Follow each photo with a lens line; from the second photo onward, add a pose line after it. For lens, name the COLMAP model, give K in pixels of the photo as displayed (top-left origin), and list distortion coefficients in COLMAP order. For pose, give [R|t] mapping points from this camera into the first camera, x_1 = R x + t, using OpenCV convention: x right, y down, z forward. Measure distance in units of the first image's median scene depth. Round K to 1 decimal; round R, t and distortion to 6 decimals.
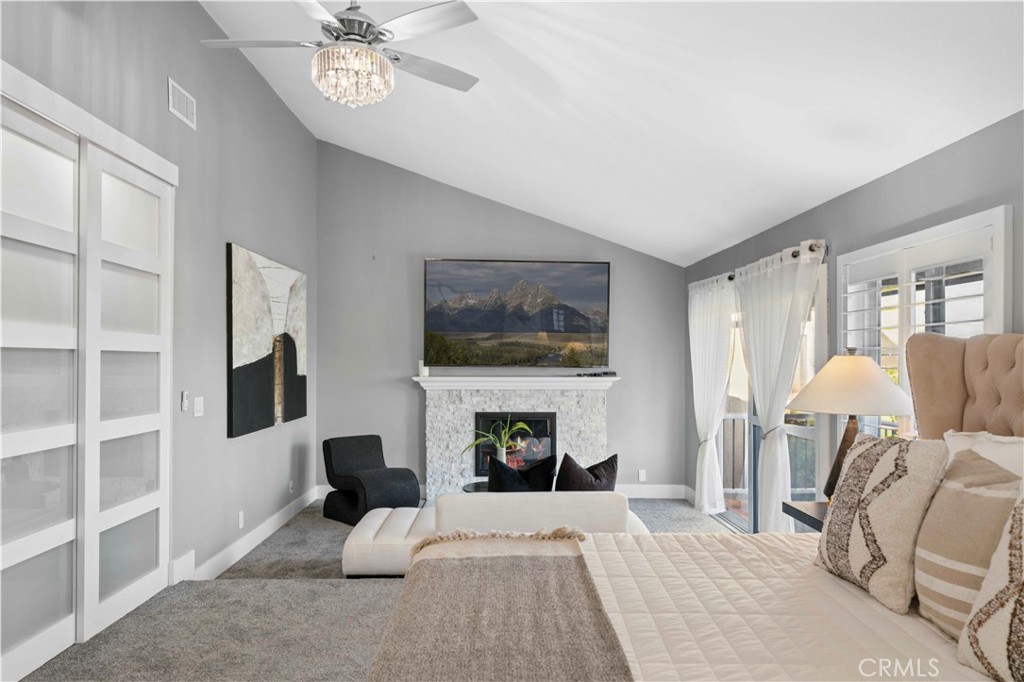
lens RADIAL K [[675.8, 0, 510.5], [0, 675.8, 366.9], [0, 0, 1]] dist [0.001953, -0.002725]
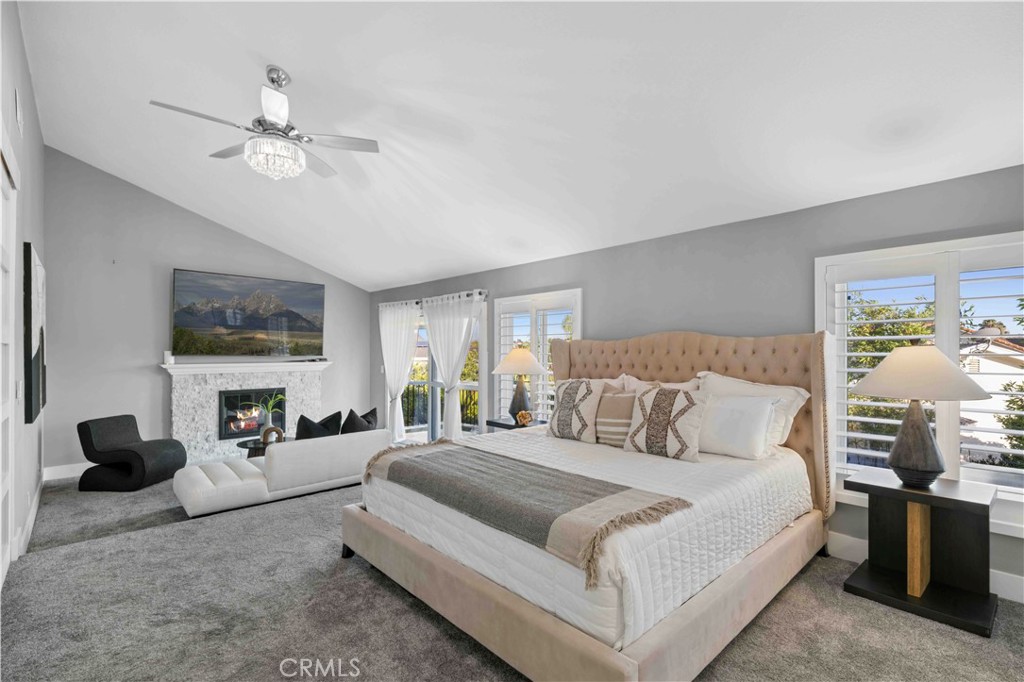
lens RADIAL K [[466.7, 0, 512.1], [0, 466.7, 362.9], [0, 0, 1]] dist [-0.002479, -0.000382]
pose [[0.745481, -0.018435, 0.666272, -0.240886], [0.007722, 0.999789, 0.019023, 0.000767], [-0.666482, -0.009036, 0.745466, -0.045331]]
